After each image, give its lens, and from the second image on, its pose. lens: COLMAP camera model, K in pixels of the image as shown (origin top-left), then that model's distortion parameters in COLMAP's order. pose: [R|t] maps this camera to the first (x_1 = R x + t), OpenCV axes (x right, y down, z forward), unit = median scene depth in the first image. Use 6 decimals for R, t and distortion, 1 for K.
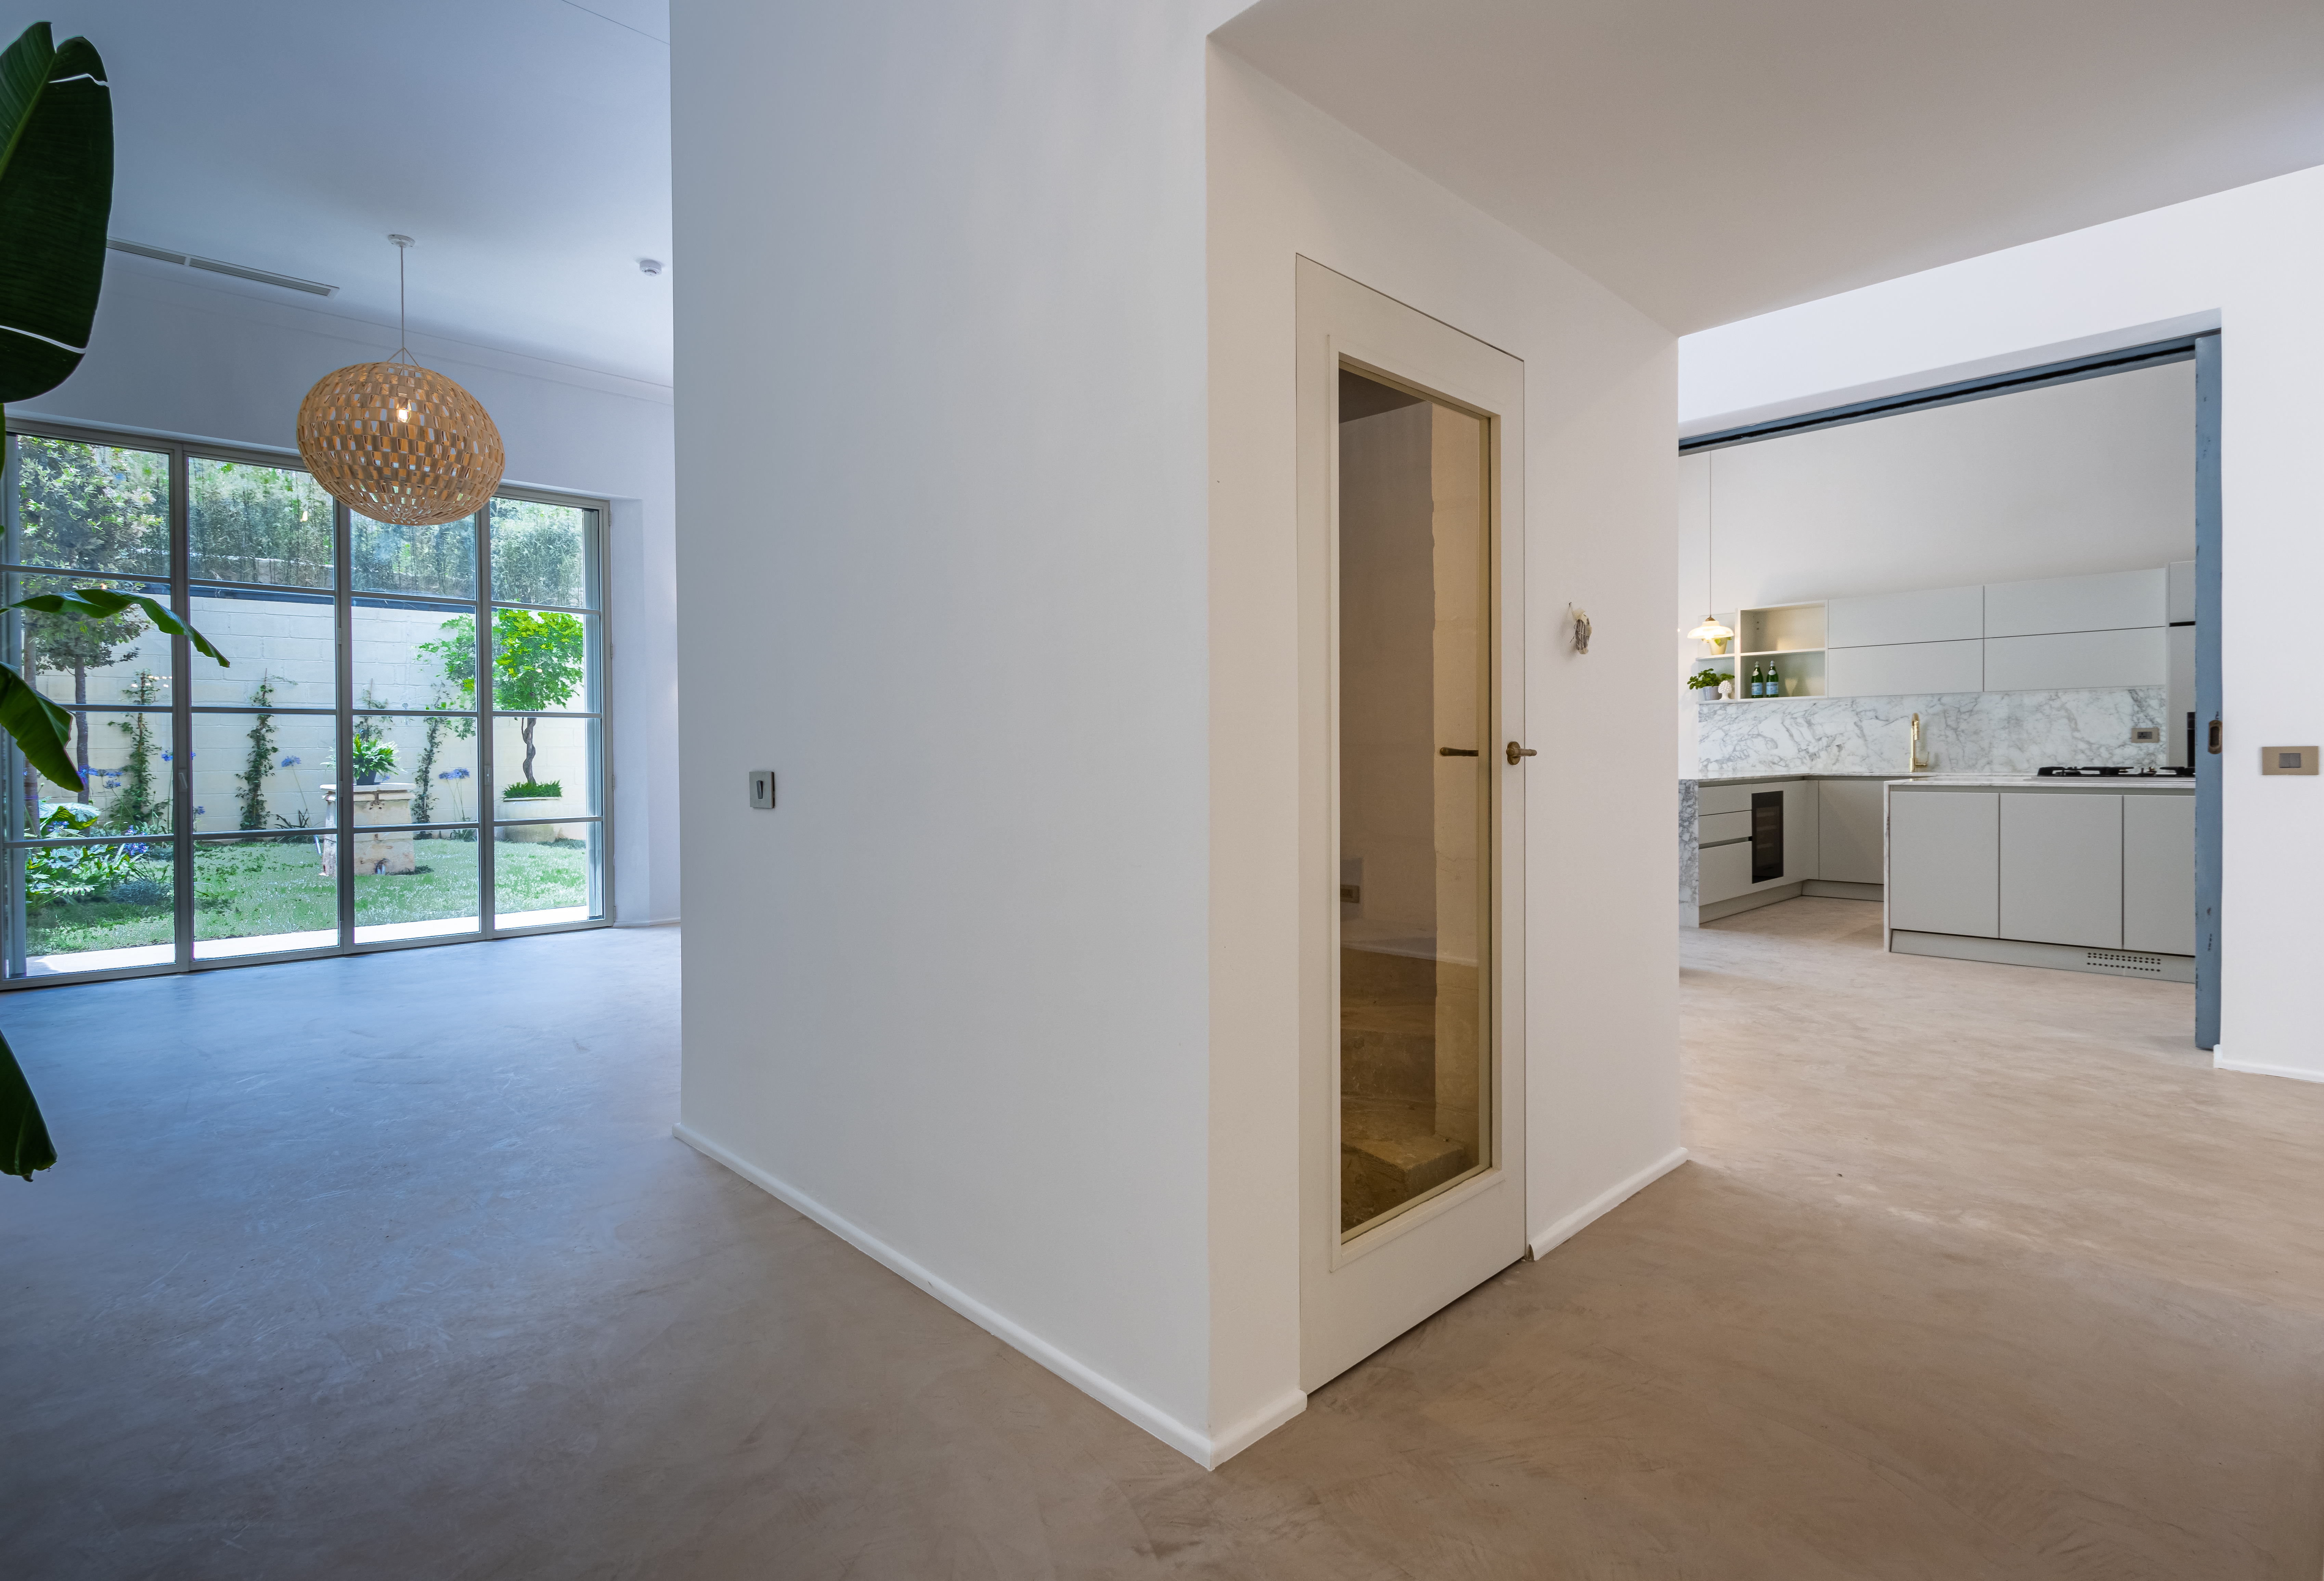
lens RADIAL K [[1130.8, 0, 1096.0], [0, 1130.8, 763.1], [0, 0, 1]] dist [0.011063, -0.000819]
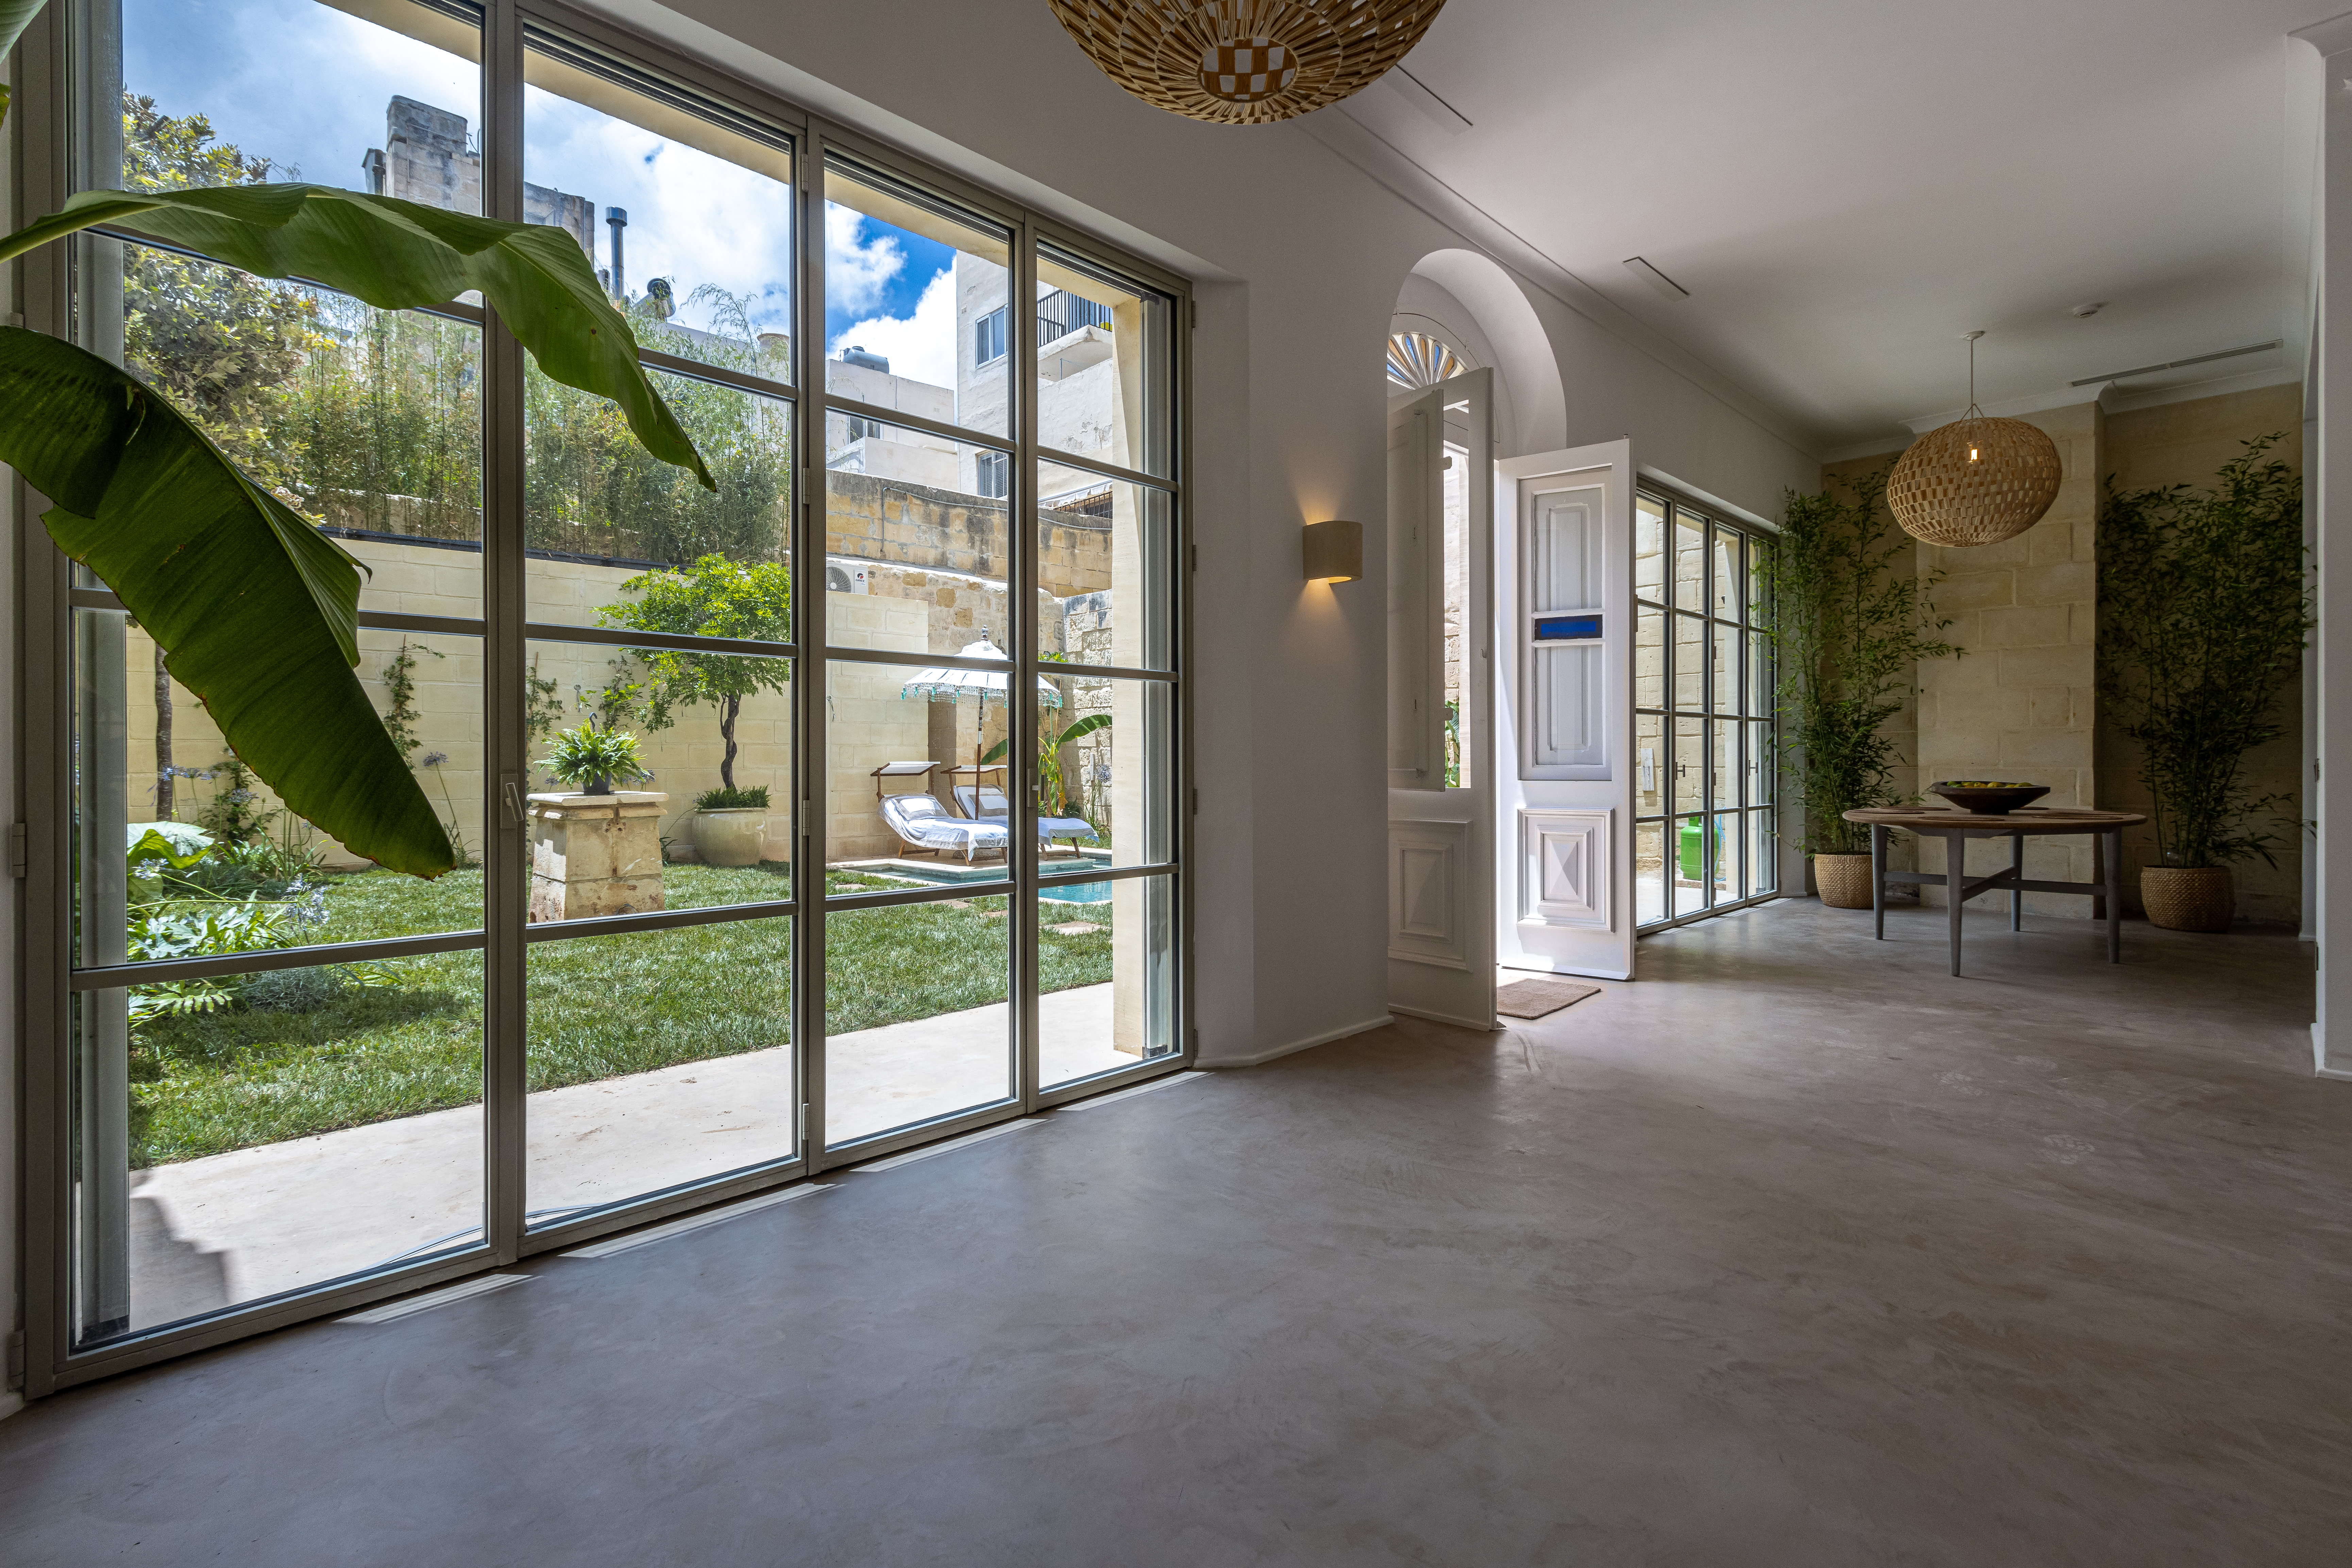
lens RADIAL K [[1085.8, 0, 1136.6], [0, 1085.8, 764.0], [0, 0, 1]] dist [0.002911, -0.000333]
pose [[0.999630, 0.009468, 0.025510, -0.343829], [-0.009347, 0.999944, -0.004862, 0.001168], [-0.025555, 0.004622, 0.999663, 0.353051]]
